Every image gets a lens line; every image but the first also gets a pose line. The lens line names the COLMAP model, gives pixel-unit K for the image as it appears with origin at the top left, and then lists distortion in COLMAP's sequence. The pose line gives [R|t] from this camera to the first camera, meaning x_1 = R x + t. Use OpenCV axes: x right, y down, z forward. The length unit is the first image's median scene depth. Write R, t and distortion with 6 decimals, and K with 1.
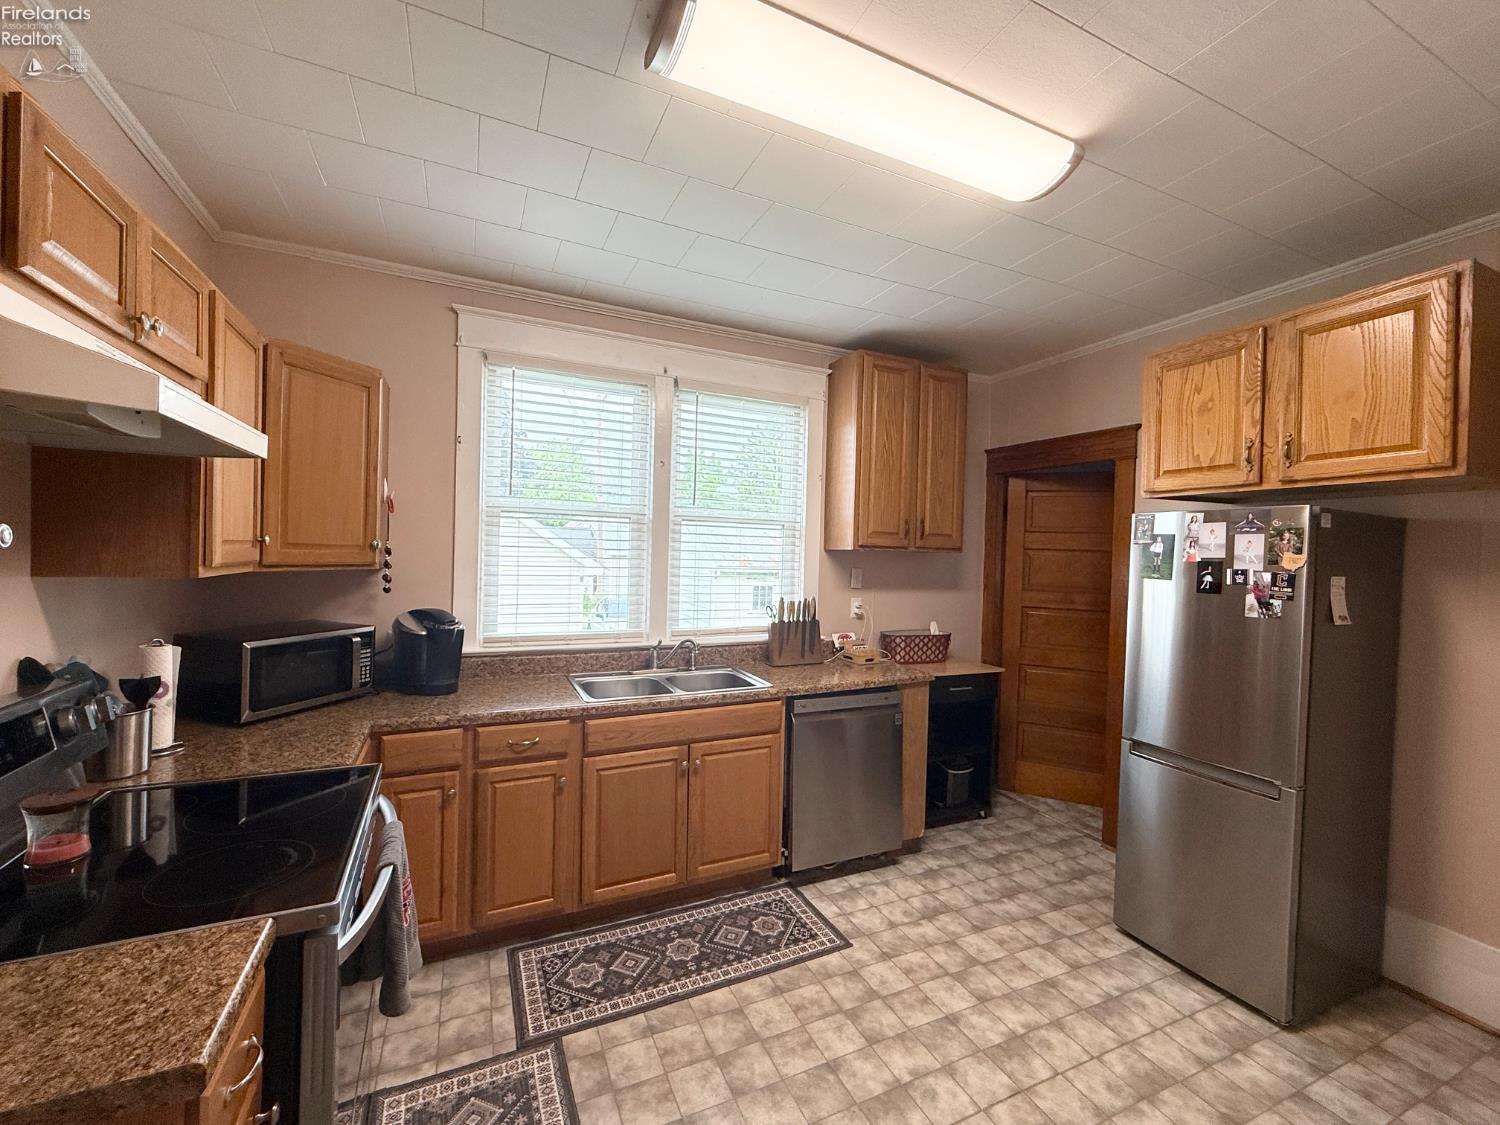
lens RADIAL K [[613.0, 0, 751.1], [0, 613.0, 561.9], [0, 0, 1]] dist [-0.000742, 0.000339]
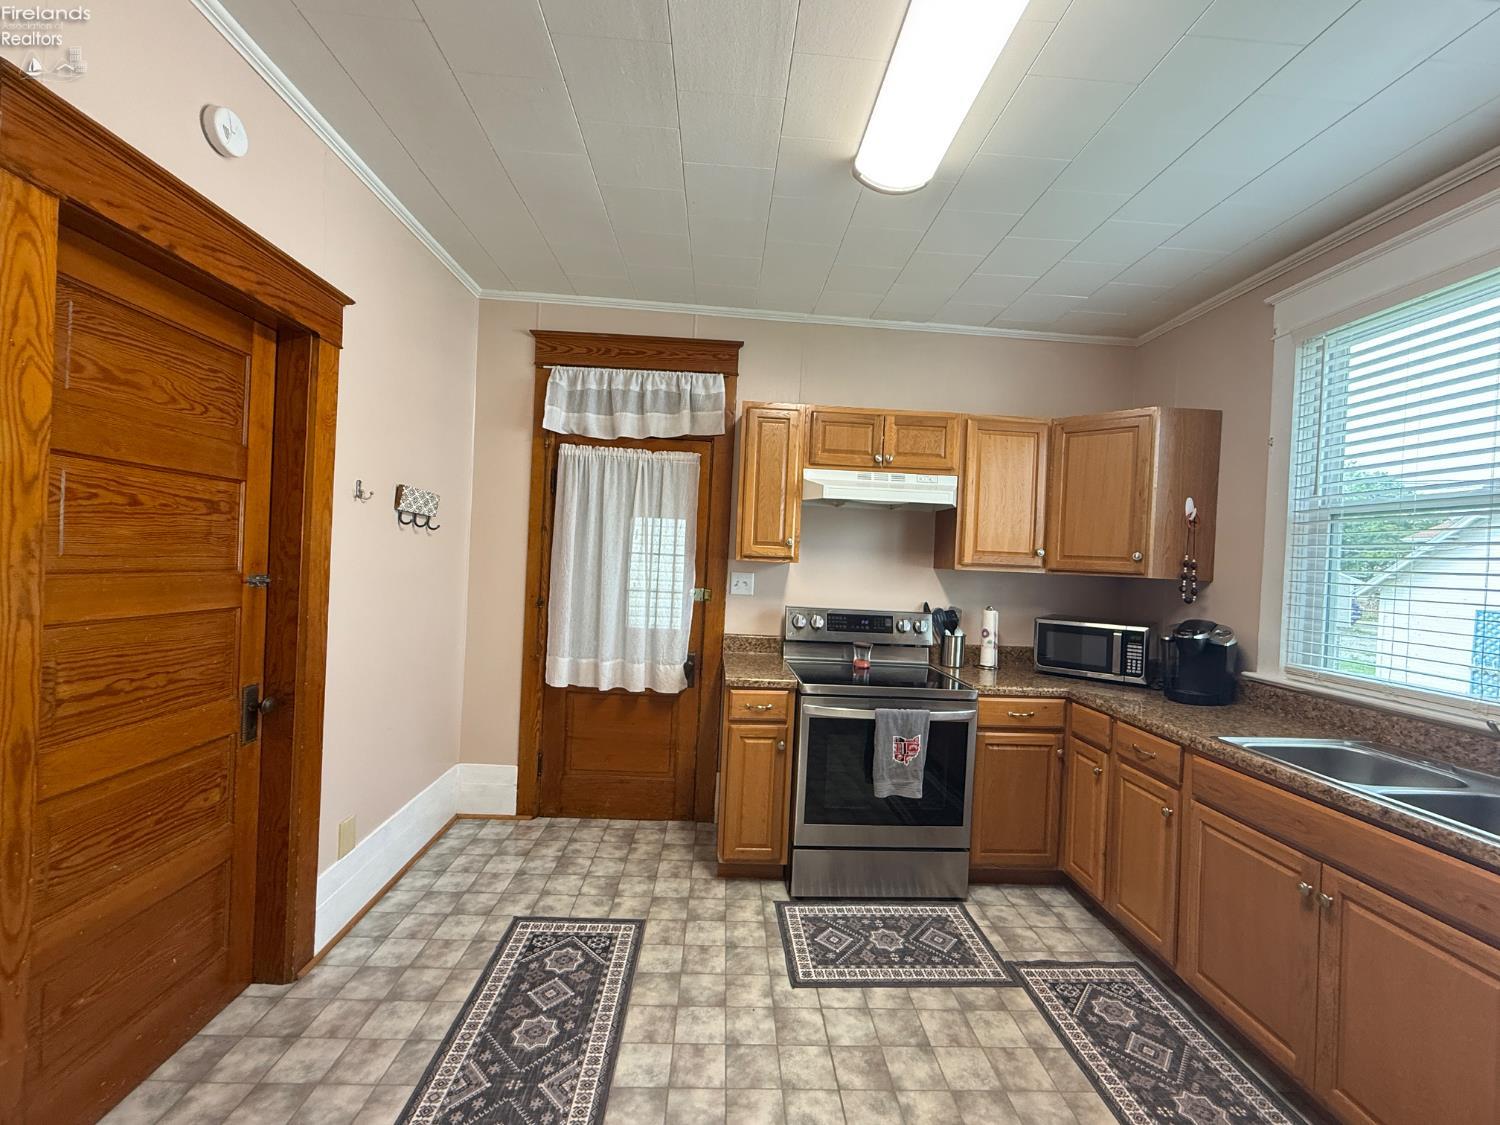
lens RADIAL K [[613.0, 0, 749.1], [0, 613.0, 561.7], [0, 0, 1]] dist [-0.000742, 0.000339]
pose [[-0.371660, -0.038927, -0.927553, 0.770616], [-0.067458, 0.997612, -0.014838, 0.050662], [0.925915, 0.057056, -0.373398, 0.759860]]
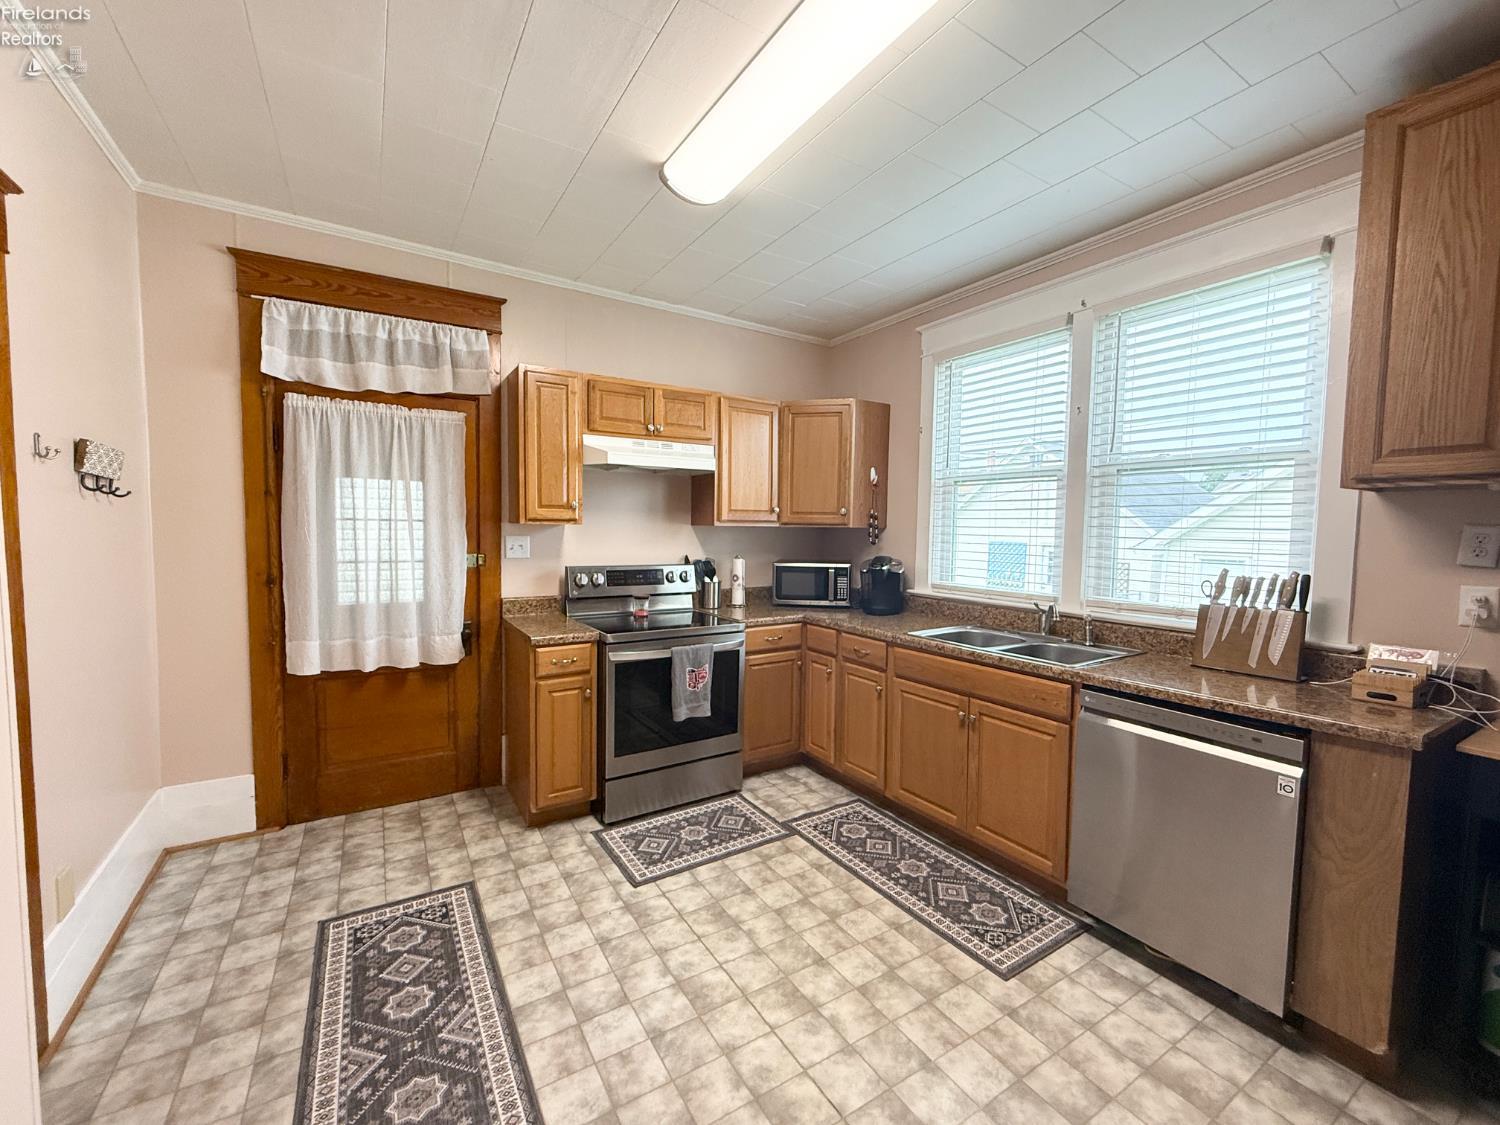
lens RADIAL K [[613.0, 0, 748.8], [0, 613.0, 560.5], [0, 0, 1]] dist [-0.000742, 0.000339]
pose [[0.125123, 0.031236, -0.991649, 0.939011], [-0.023678, 0.999314, 0.028490, 0.059871], [0.991859, 0.019915, 0.125776, 0.570017]]
